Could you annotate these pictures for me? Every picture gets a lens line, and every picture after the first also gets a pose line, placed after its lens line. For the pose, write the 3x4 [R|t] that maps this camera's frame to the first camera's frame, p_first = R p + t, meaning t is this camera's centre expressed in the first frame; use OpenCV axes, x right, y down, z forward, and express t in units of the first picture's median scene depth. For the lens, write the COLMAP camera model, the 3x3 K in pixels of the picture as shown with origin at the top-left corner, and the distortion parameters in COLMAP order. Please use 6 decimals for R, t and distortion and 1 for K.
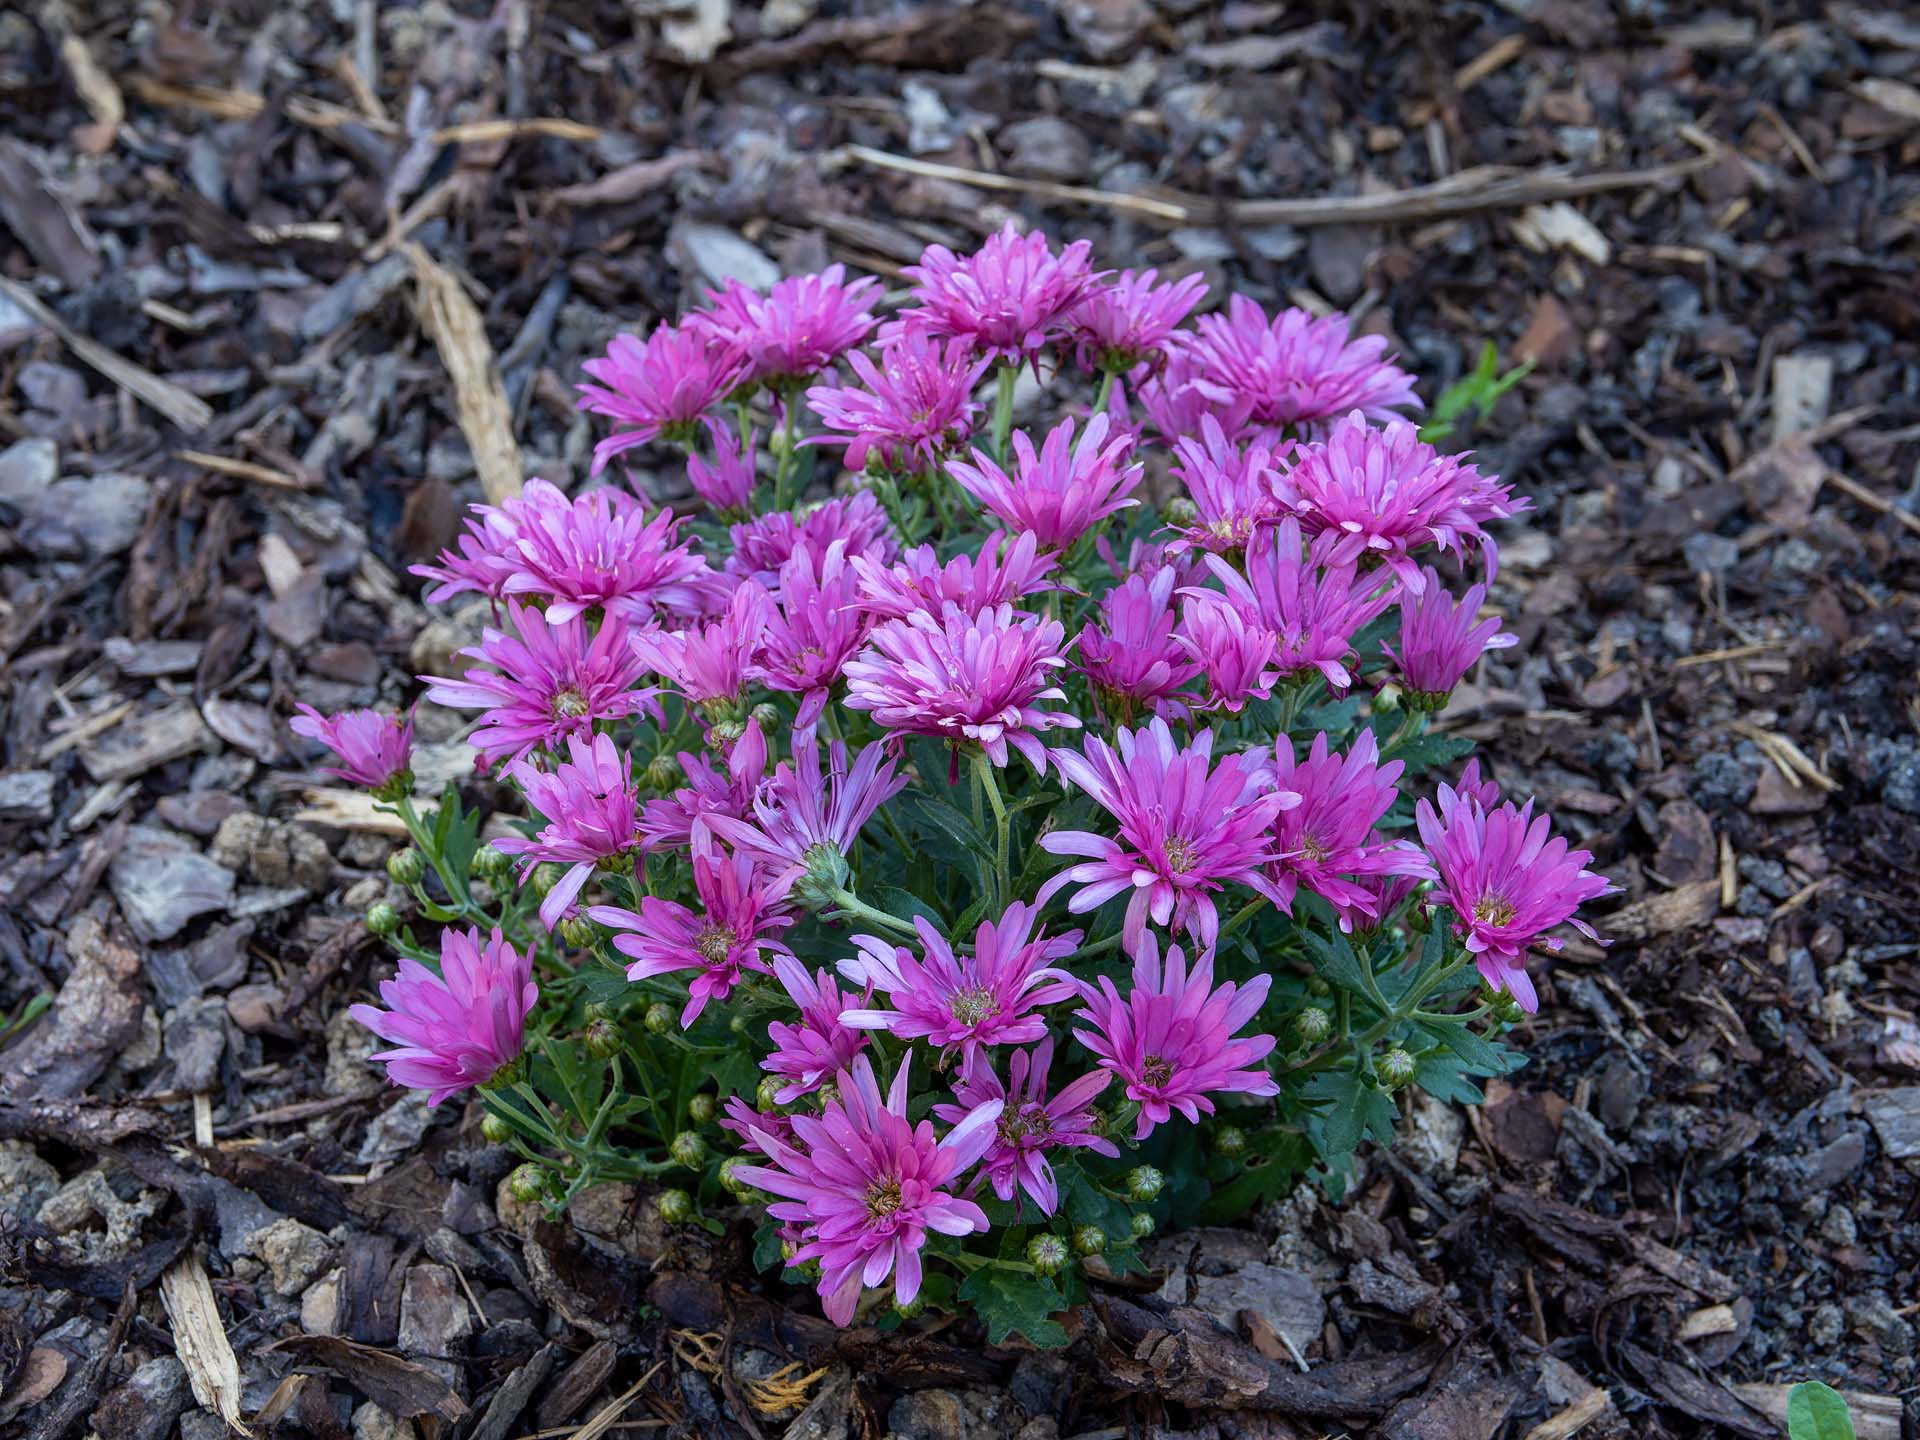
lens RADIAL K [[4280.8, 0, 959.5], [0, 4280.8, 720.9], [0, 0, 1]] dist [-0.003048, 0.000000]
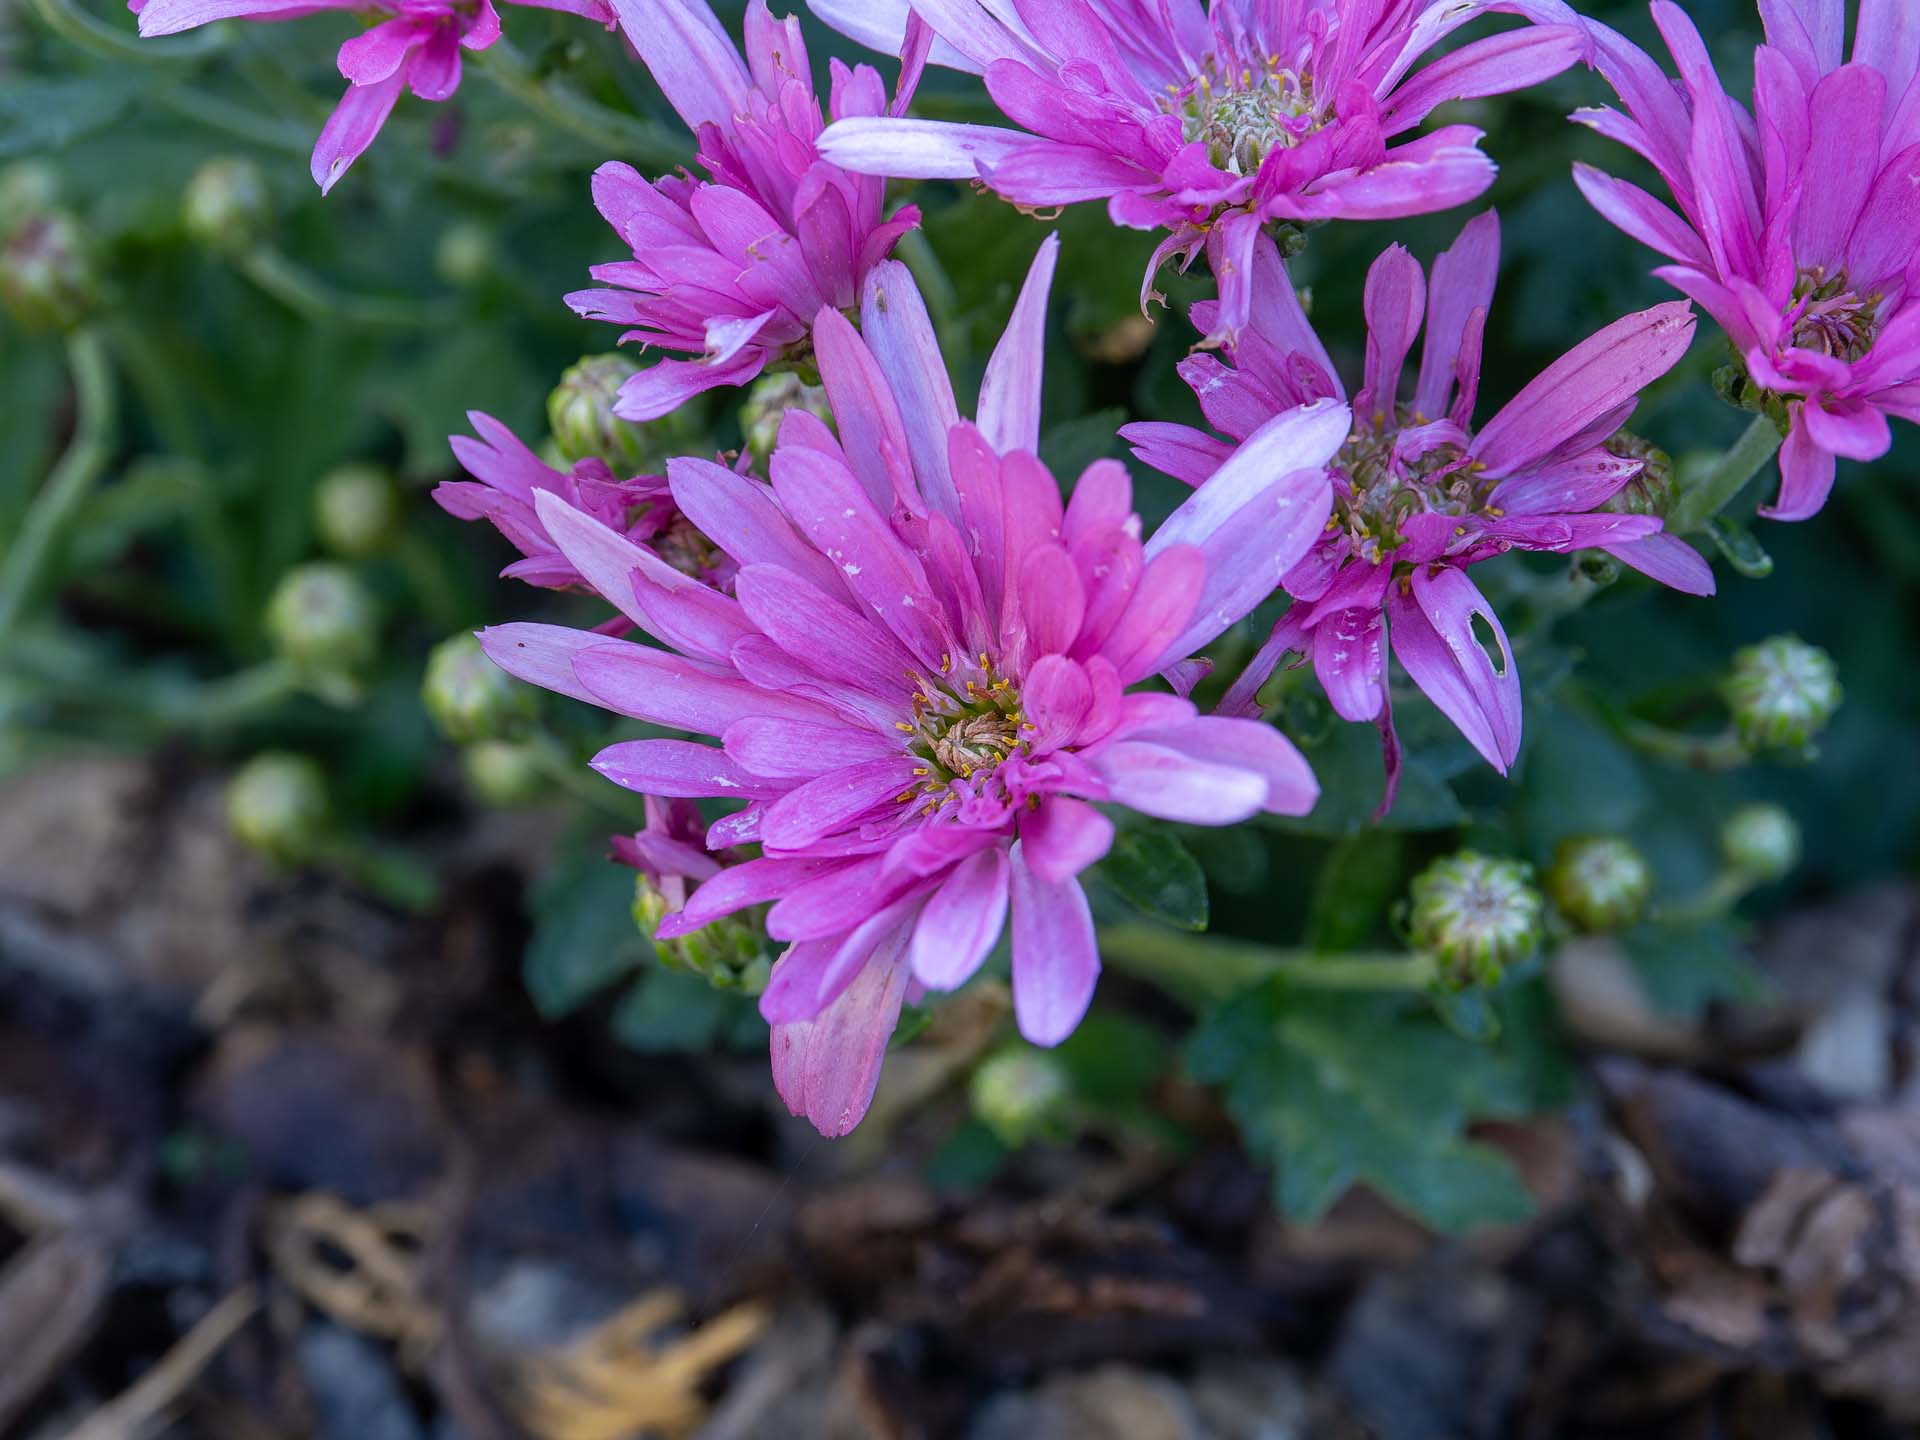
lens RADIAL K [[11110.7, 0, 960.2], [0, 11110.7, 719.6], [0, 0, 1]] dist [-0.356845, 0.000000]
pose [[0.999877, -0.009076, 0.012814, -0.028370], [0.008384, 0.998555, 0.053080, 0.067634], [-0.013277, -0.052966, 0.998508, 0.188320]]
